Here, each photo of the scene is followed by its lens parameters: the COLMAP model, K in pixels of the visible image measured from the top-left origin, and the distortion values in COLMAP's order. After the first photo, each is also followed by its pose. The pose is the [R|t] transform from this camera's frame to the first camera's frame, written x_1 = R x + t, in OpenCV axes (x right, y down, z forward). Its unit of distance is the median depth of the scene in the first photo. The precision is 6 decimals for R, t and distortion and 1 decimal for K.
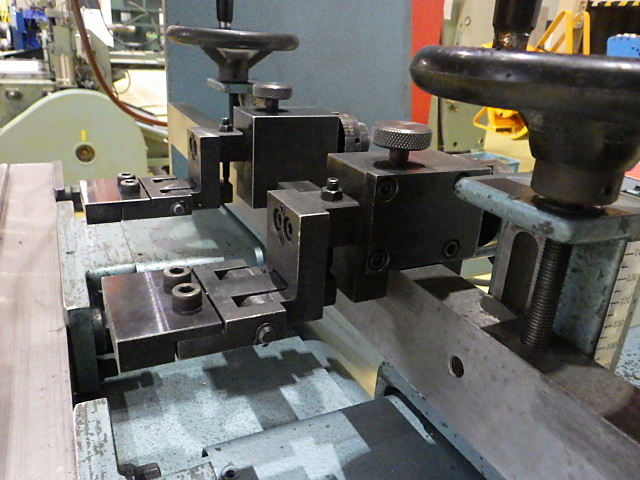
lens RADIAL K [[526.4, 0, 321.5], [0, 526.4, 241.6], [0, 0, 1]] dist [0.002451, 0.002341]
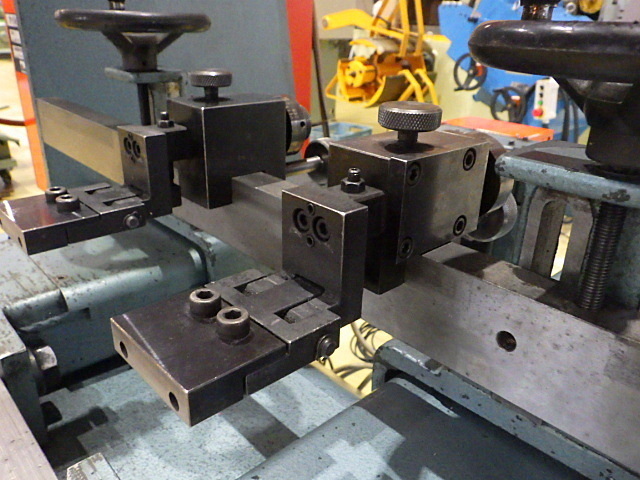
lens RADIAL K [[526.4, 0, 321.5], [0, 526.4, 241.6], [0, 0, 1]] dist [0.002451, 0.002341]
pose [[0.956990, -0.146152, 0.250617, -0.162996], [0.135683, 0.989015, 0.058650, -0.031291], [-0.256436, -0.022123, 0.966308, 0.061337]]
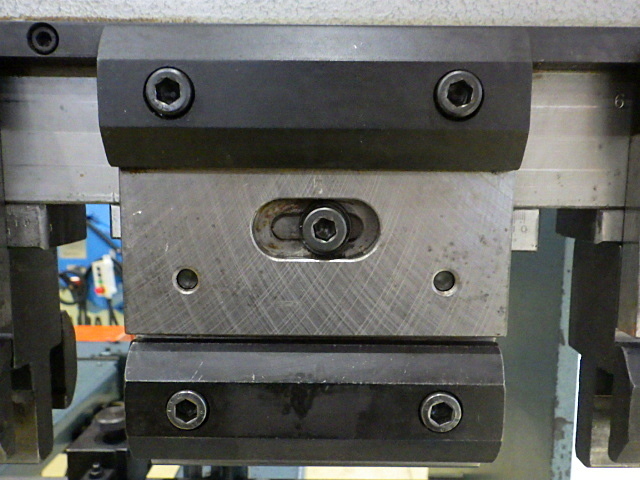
lens RADIAL K [[526.4, 0, 321.5], [0, 526.4, 241.6], [0, 0, 1]] dist [0.002451, 0.002341]
pose [[0.439644, -0.160517, 0.883712, -0.560525], [0.349818, 0.936810, -0.003872, -0.289866], [-0.827248, 0.310841, 0.468015, -0.302494]]
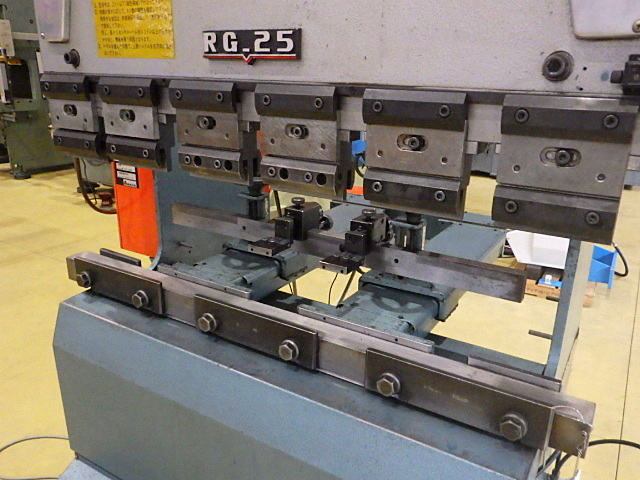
lens RADIAL K [[526.4, 0, 321.5], [0, 526.4, 241.6], [0, 0, 1]] dist [0.002451, 0.002341]
pose [[0.843865, -0.210029, 0.493741, -1.329862], [0.228582, 0.973245, 0.023327, -0.095693], [-0.485431, 0.093176, 0.869296, -1.417534]]
